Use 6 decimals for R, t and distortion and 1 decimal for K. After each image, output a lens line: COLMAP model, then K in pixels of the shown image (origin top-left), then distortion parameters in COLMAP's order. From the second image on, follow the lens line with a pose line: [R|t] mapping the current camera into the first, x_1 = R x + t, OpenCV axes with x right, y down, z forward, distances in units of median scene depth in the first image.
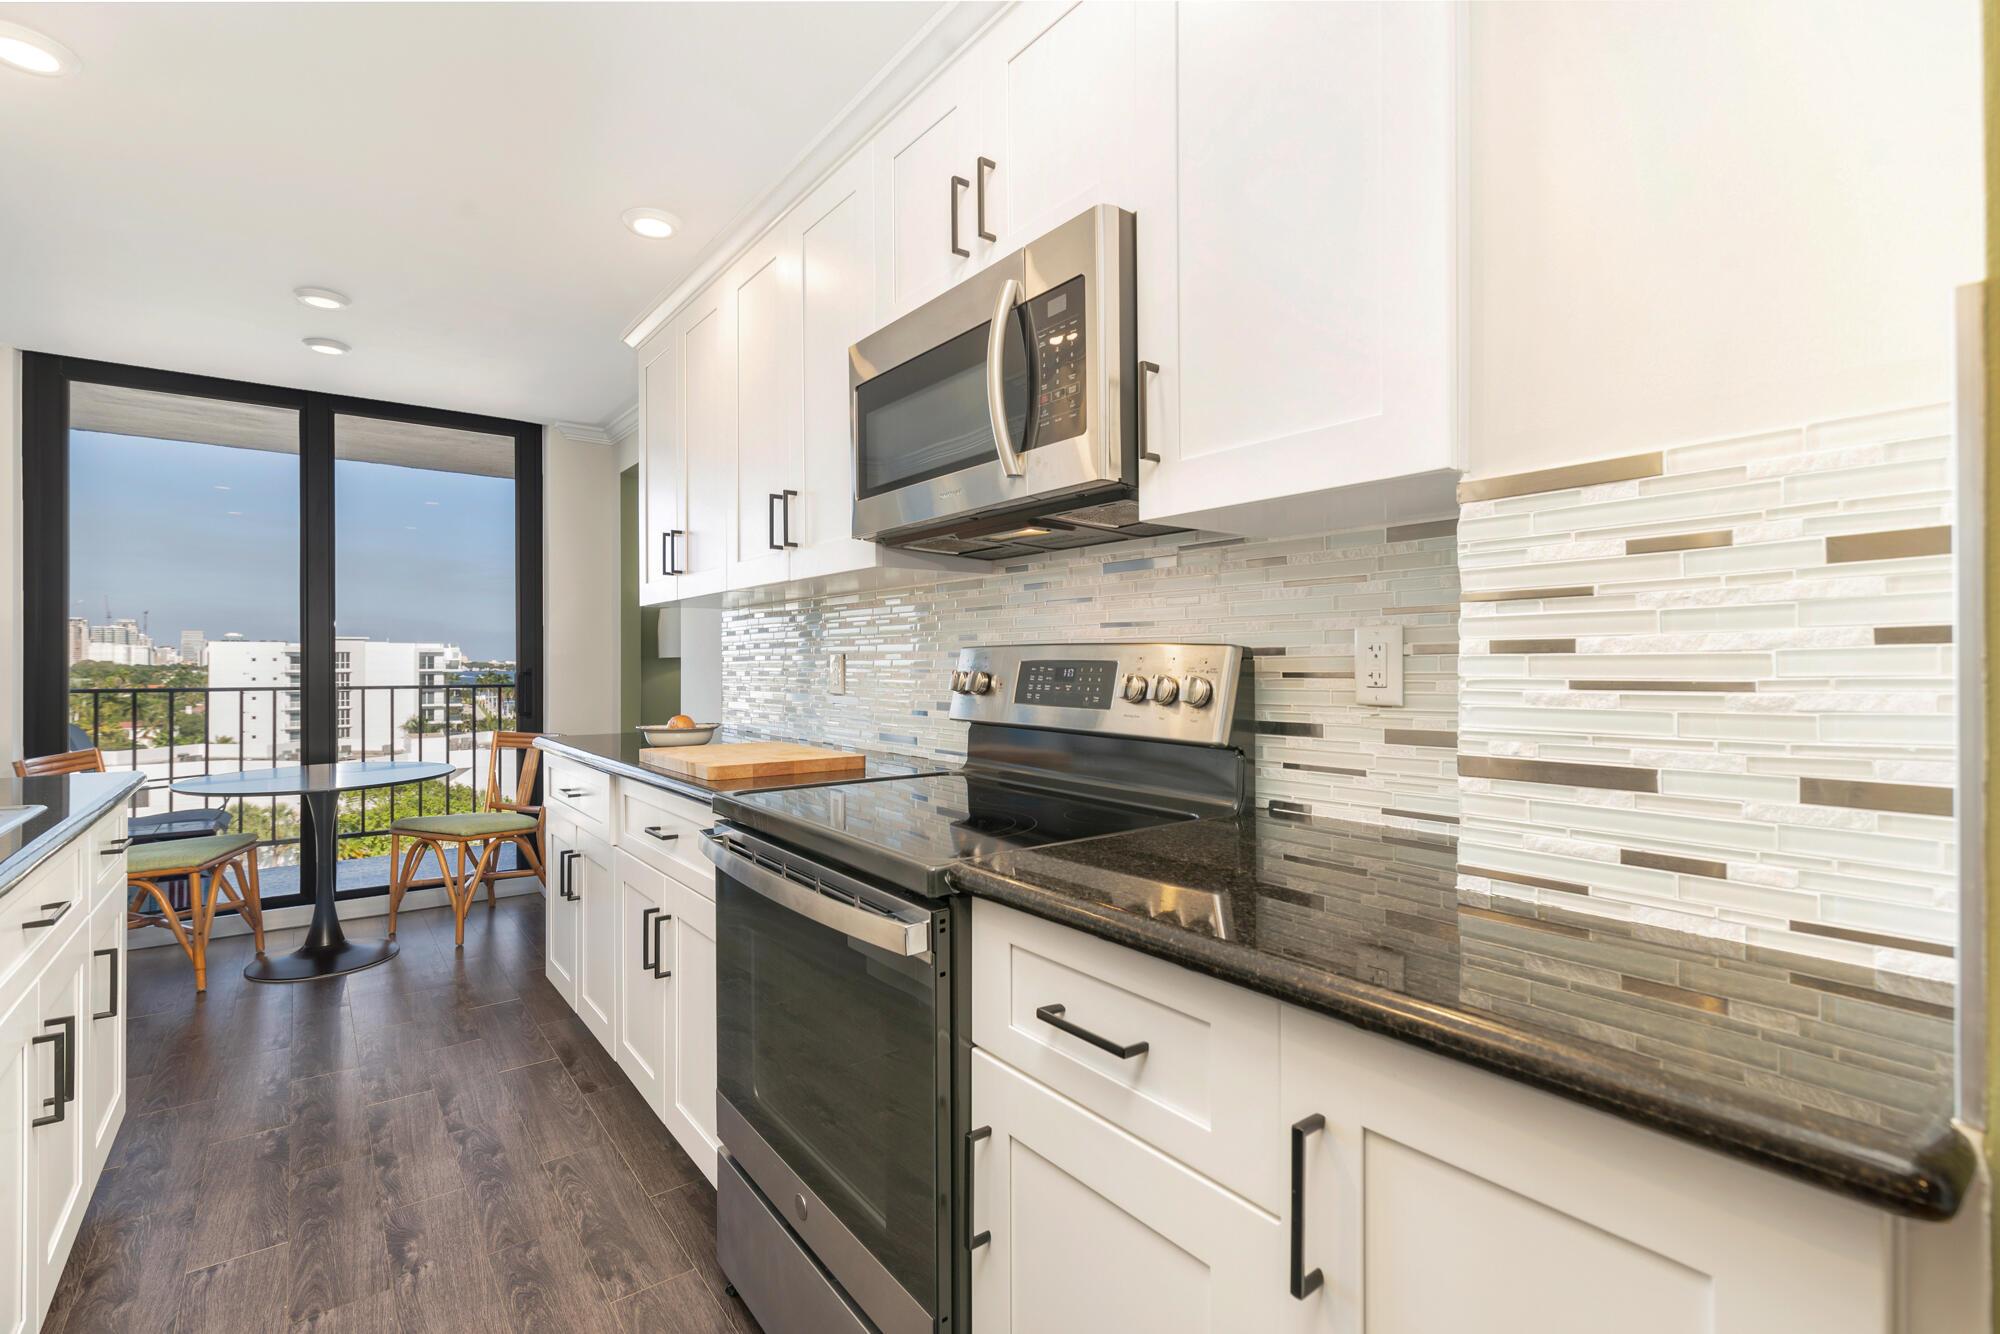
lens RADIAL K [[916.6, 0, 1002.5], [0, 916.6, 660.0], [0, 0, 1]] dist [-0.001428, -0.000918]
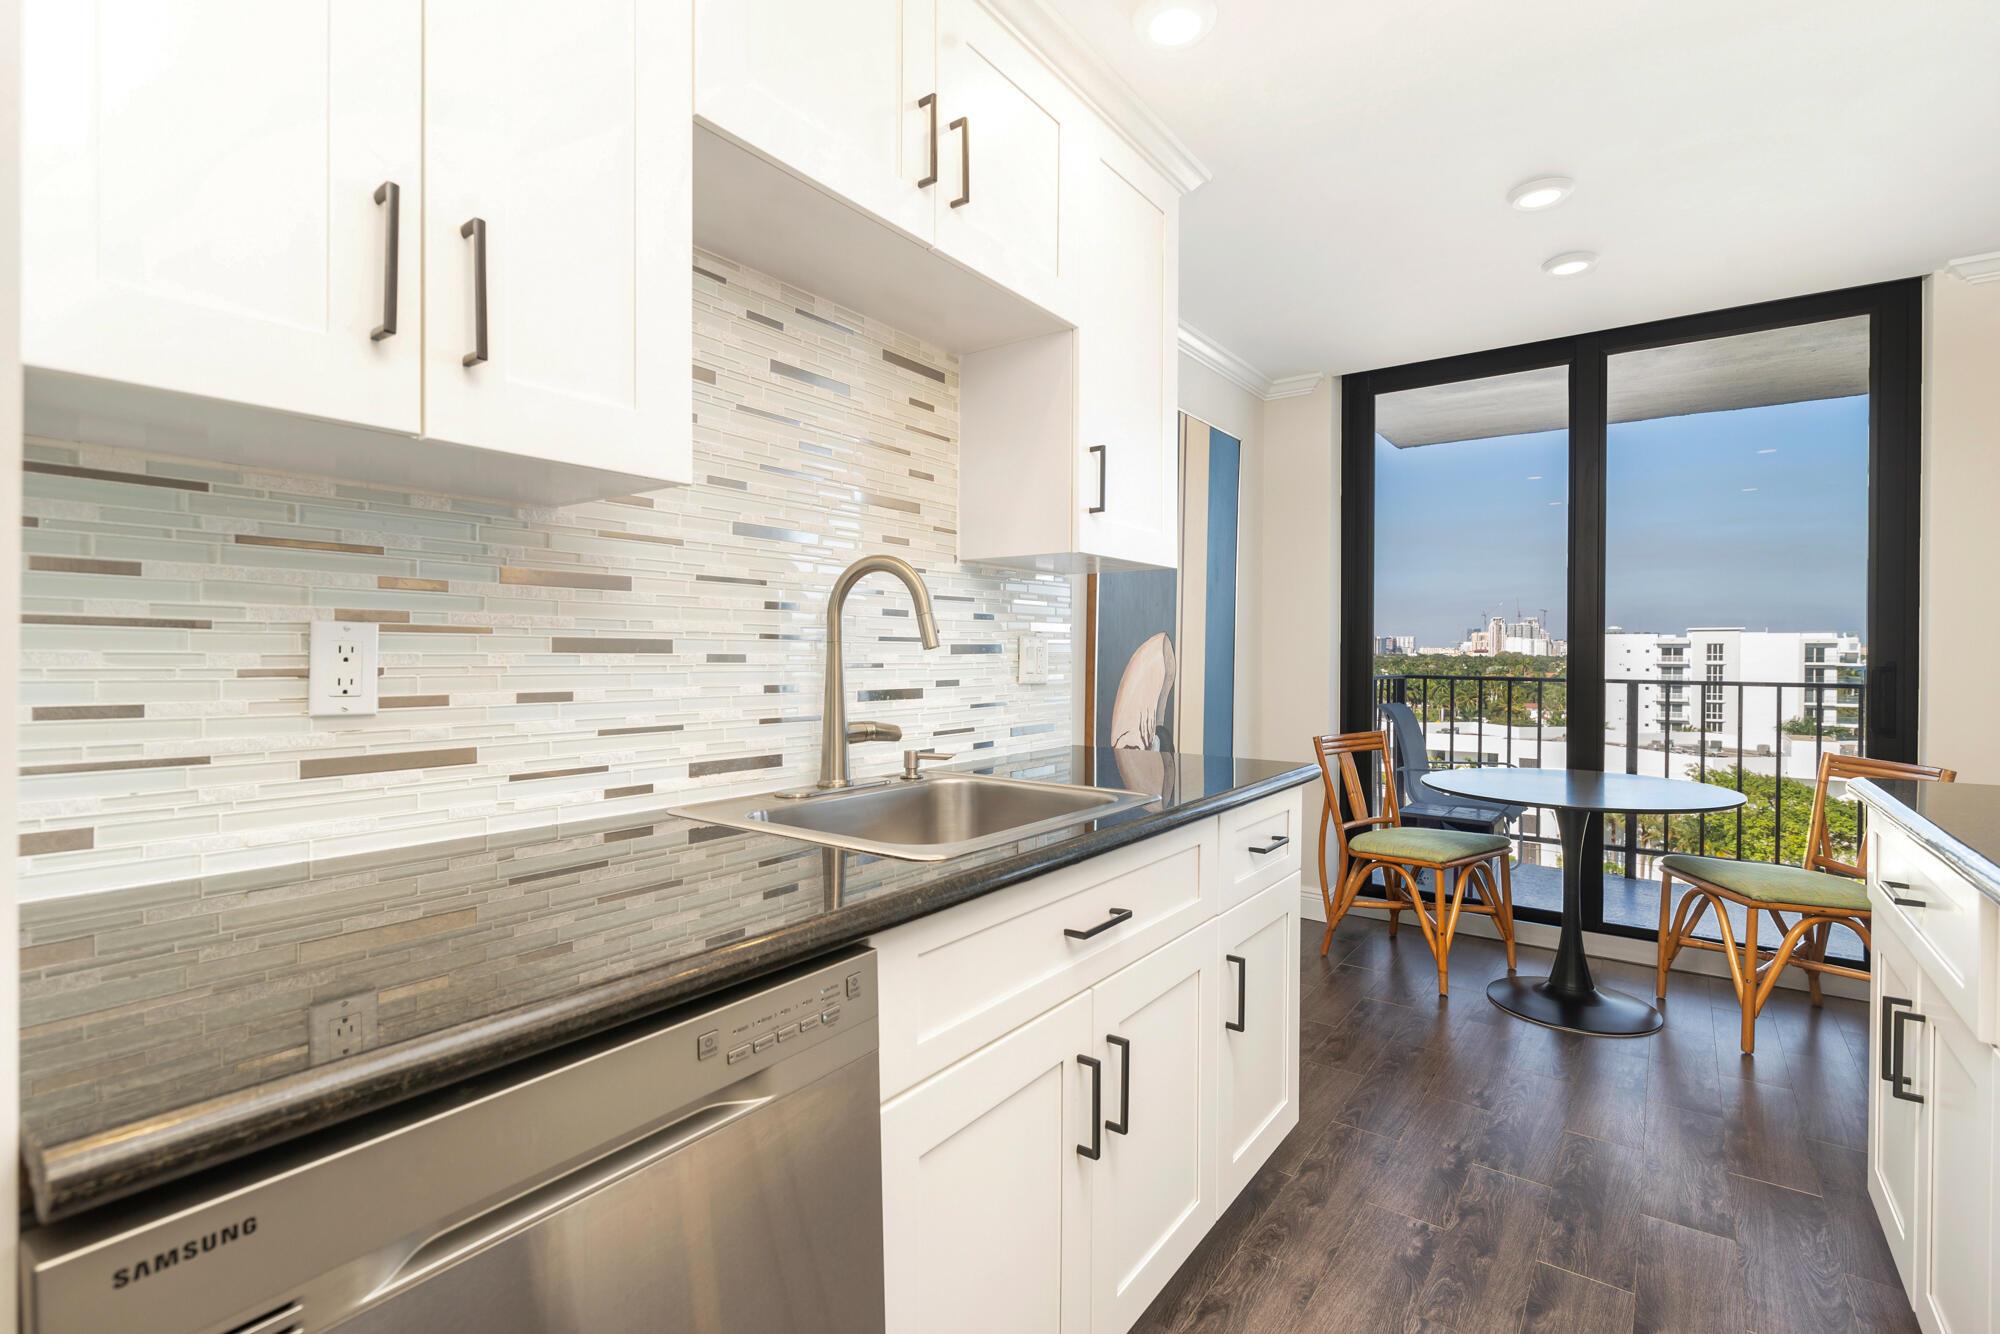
lens RADIAL K [[927.1, 0, 999.2], [0, 927.1, 660.1], [0, 0, 1]] dist [0.009006, -0.001178]
pose [[0.284086, 0.010741, -0.958739, -0.065358], [-0.002490, 0.999942, 0.010465, 0.002773], [0.958796, -0.000586, 0.284096, 0.222536]]
